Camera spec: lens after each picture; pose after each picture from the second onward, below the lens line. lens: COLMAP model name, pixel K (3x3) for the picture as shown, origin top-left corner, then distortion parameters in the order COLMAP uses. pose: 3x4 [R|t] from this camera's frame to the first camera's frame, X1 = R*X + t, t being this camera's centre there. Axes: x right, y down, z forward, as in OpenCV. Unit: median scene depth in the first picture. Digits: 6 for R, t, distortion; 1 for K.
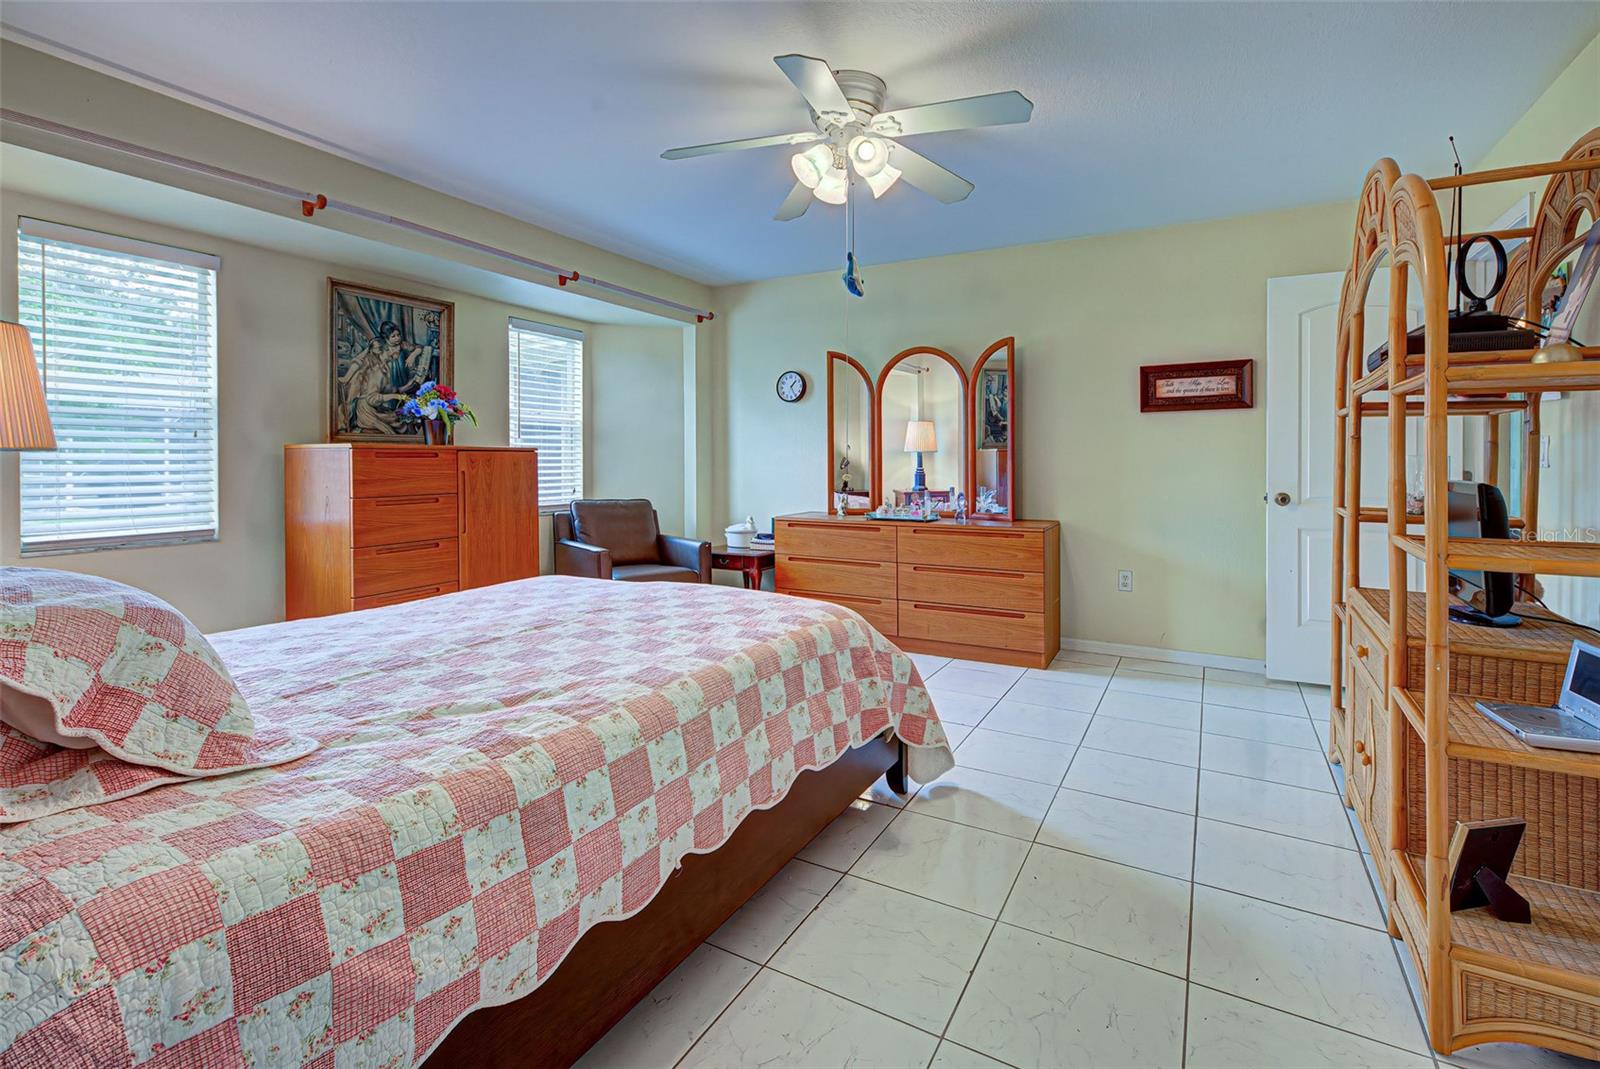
lens RADIAL K [[737.8, 0, 802.6], [0, 737.8, 458.9], [0, 0, 1]] dist [0.006062, -0.002247]
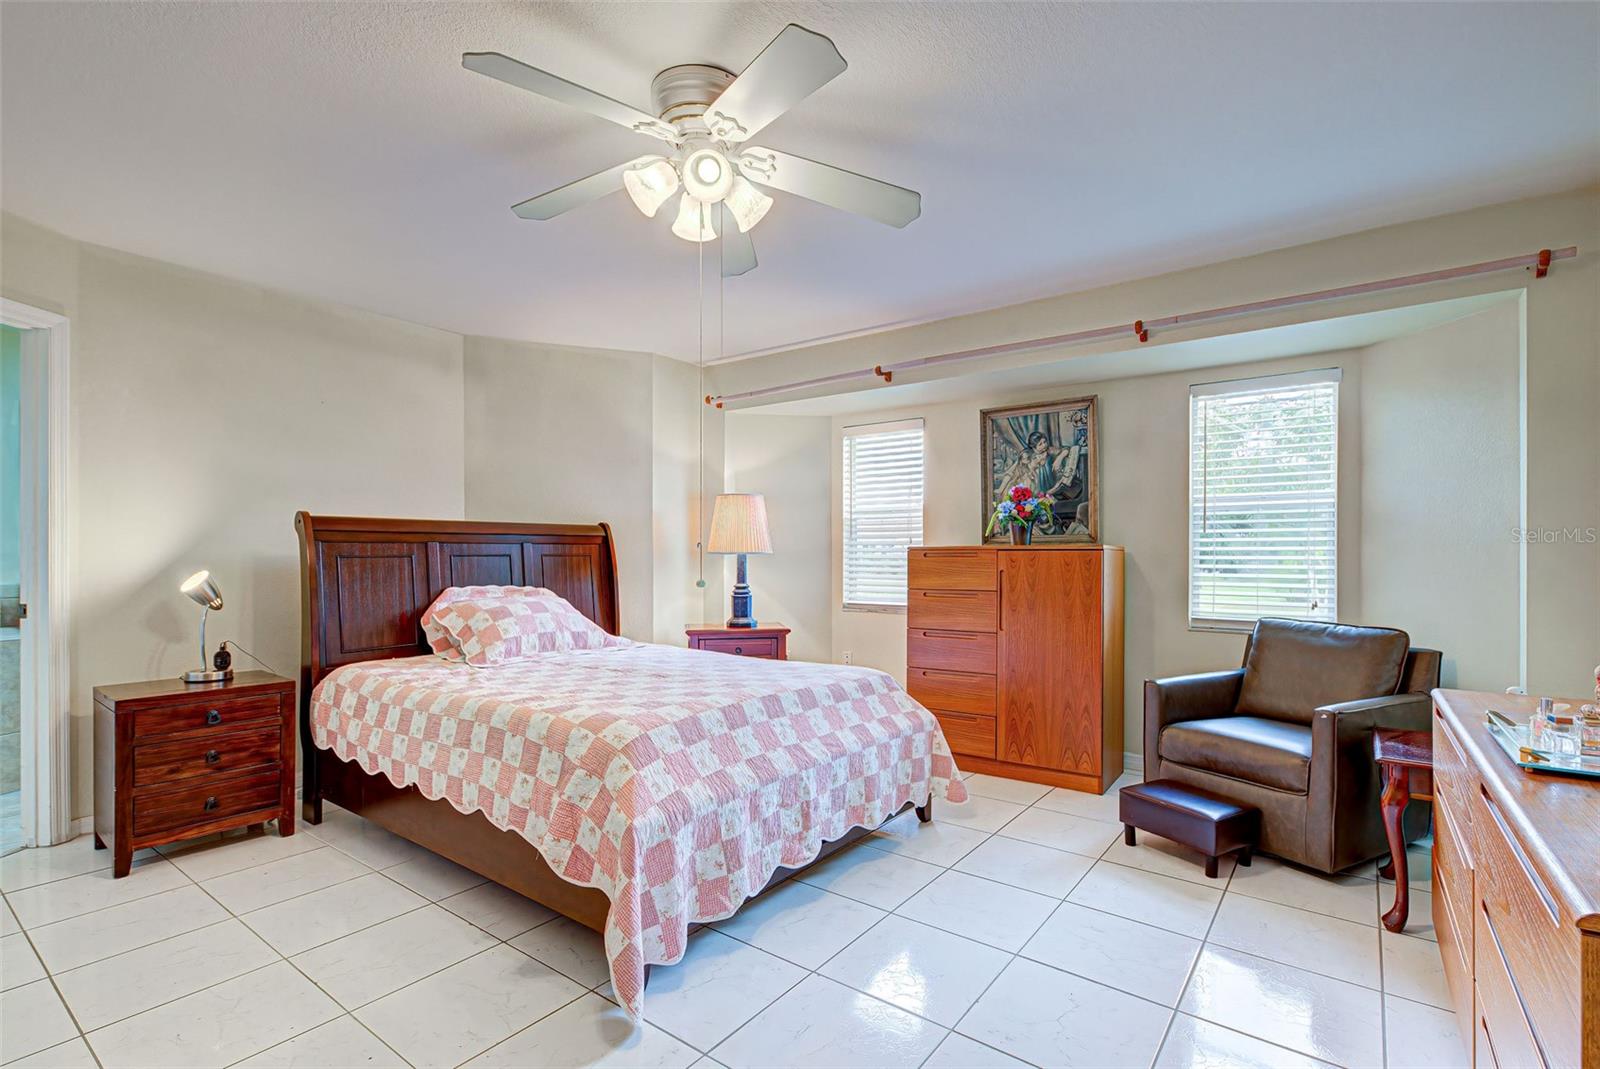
lens RADIAL K [[737.8, 0, 822.3], [0, 737.8, 552.5], [0, 0, 1]] dist [0.006062, -0.002247]
pose [[-0.120980, -0.005863, -0.992638, 0.549900], [0.000763, 0.999982, -0.005999, -0.002073], [0.992655, -0.001483, -0.120973, 0.810562]]
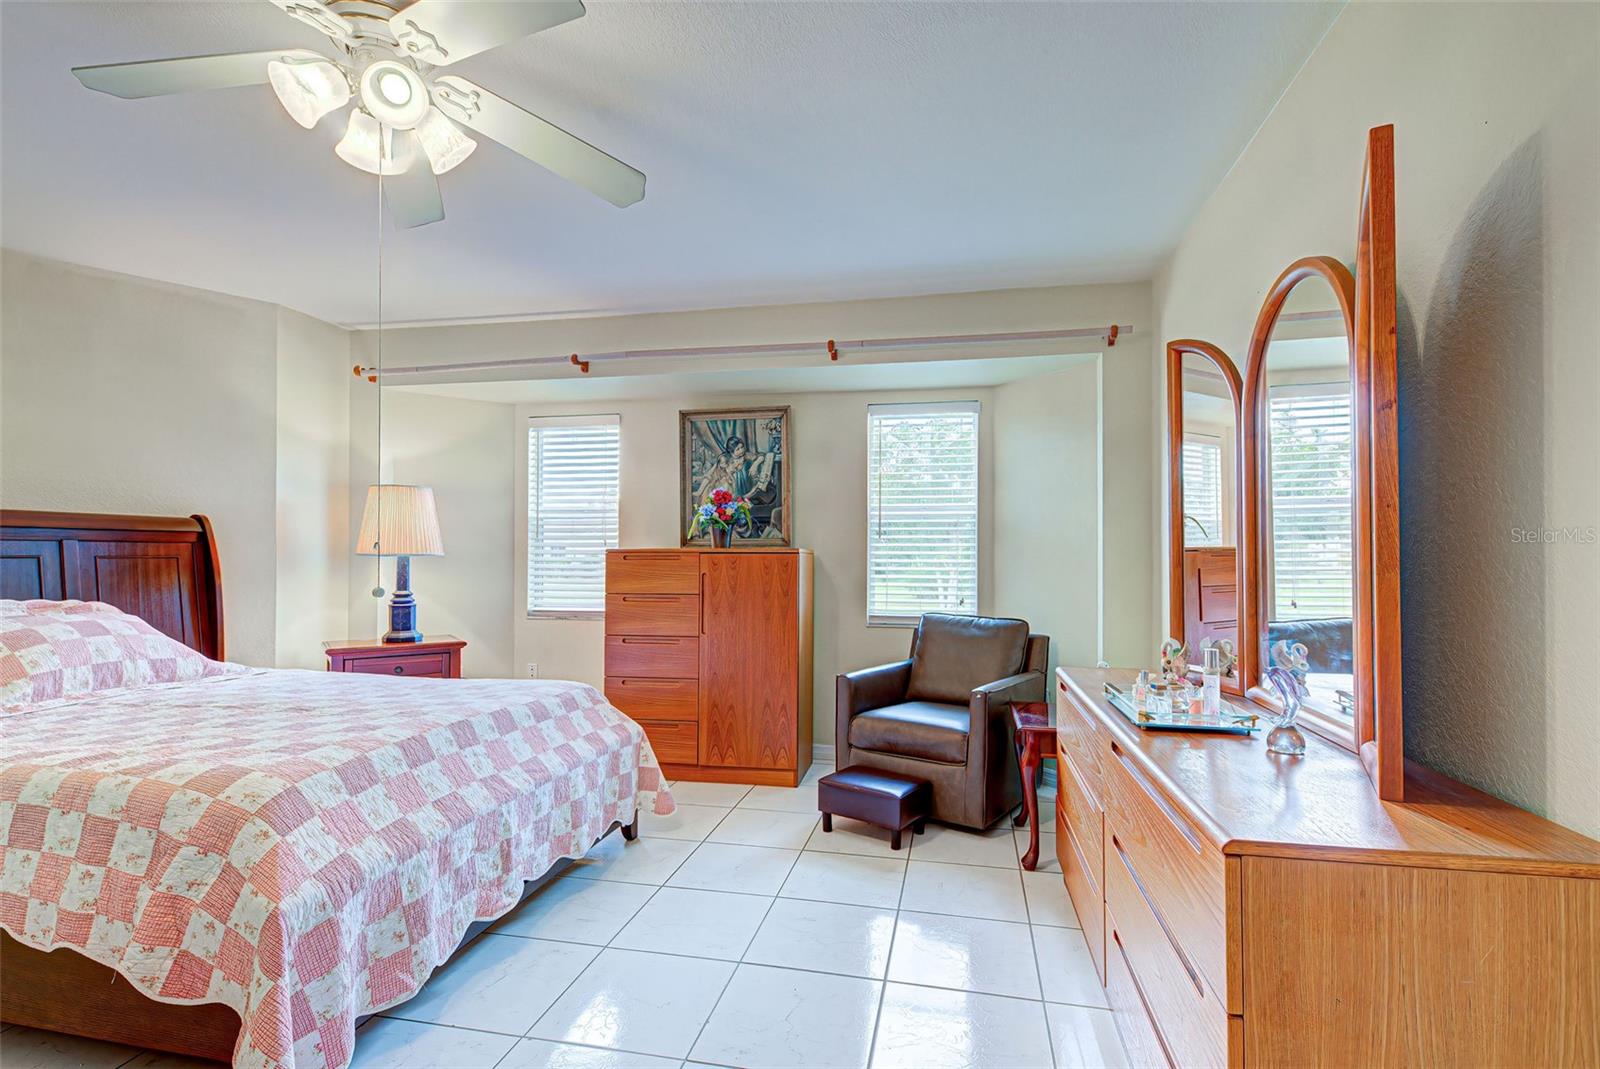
lens RADIAL K [[737.8, 0, 815.8], [0, 737.8, 548.6], [0, 0, 1]] dist [0.006062, -0.002247]
pose [[0.304476, -0.013622, -0.952422, 0.523829], [-0.000640, 0.999895, -0.014505, -0.002569], [0.952520, 0.005026, 0.304436, 0.773348]]
